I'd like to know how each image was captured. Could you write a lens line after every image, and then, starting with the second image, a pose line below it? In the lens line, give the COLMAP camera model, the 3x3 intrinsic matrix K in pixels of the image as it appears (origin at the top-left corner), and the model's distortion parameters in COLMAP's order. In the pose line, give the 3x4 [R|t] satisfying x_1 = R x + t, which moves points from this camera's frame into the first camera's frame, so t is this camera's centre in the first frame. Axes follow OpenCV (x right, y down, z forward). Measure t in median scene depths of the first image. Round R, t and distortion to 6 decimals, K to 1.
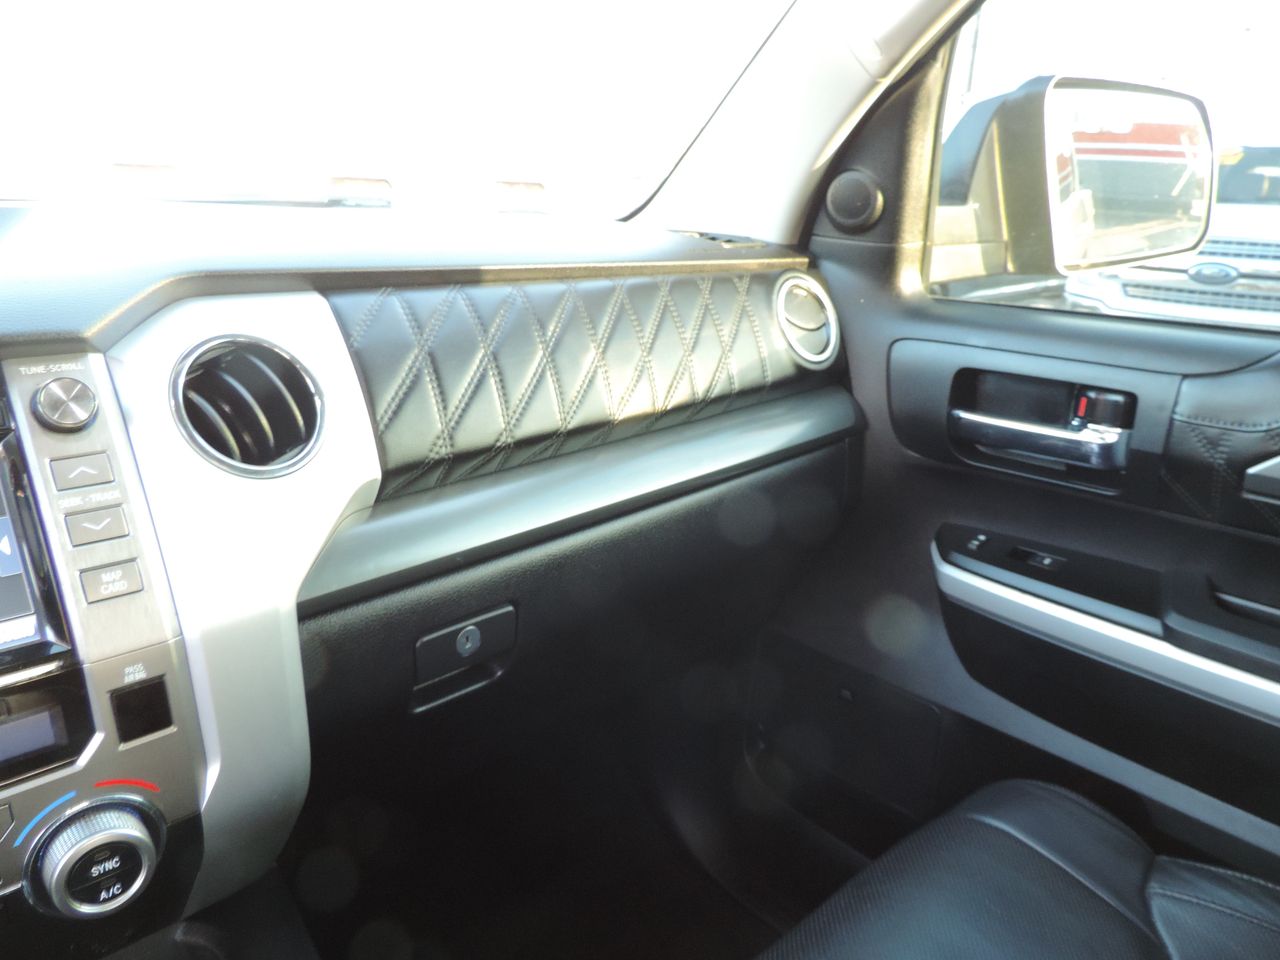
lens RADIAL K [[897.0, 0, 640.0], [0, 897.0, 480.0], [0, 0, 1]] dist [-0.000070, 0.002723]
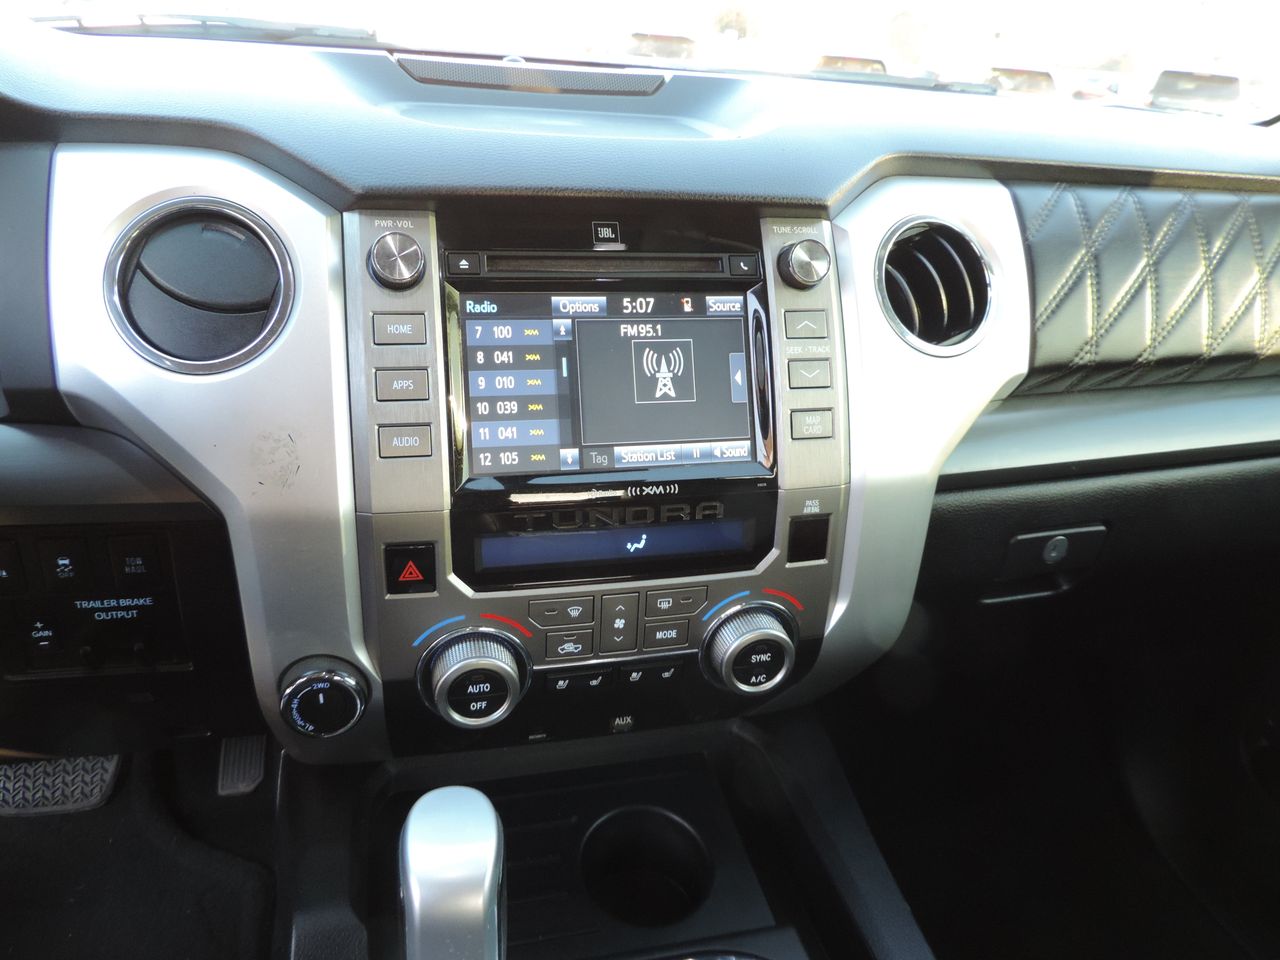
lens RADIAL K [[898.8, 0, 640.0], [0, 898.8, 480.0], [0, 0, 1]] dist [-0.022054, -0.001918]
pose [[0.889644, 0.221742, -0.399205, -0.237413], [-0.174348, 0.972903, 0.151867, 0.035259], [0.422063, -0.065507, 0.904197, -0.101845]]
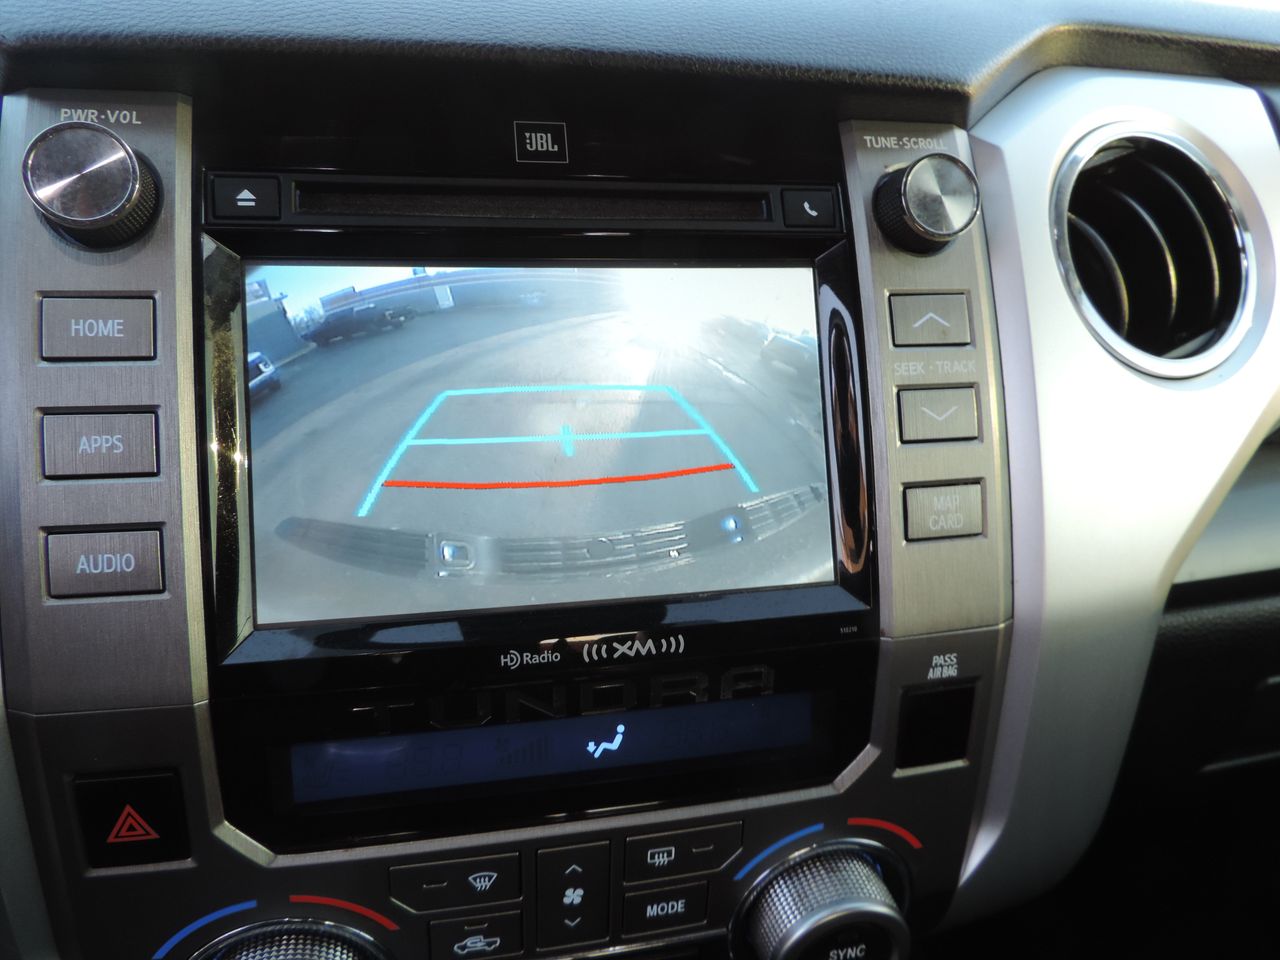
lens RADIAL K [[898.8, 0, 640.0], [0, 898.8, 480.0], [0, 0, 1]] dist [-0.022054, -0.001918]
pose [[0.875205, 0.204864, -0.438232, -0.389228], [-0.167048, 0.978164, 0.123655, 0.040602], [0.453995, -0.035017, 0.890316, 0.292043]]
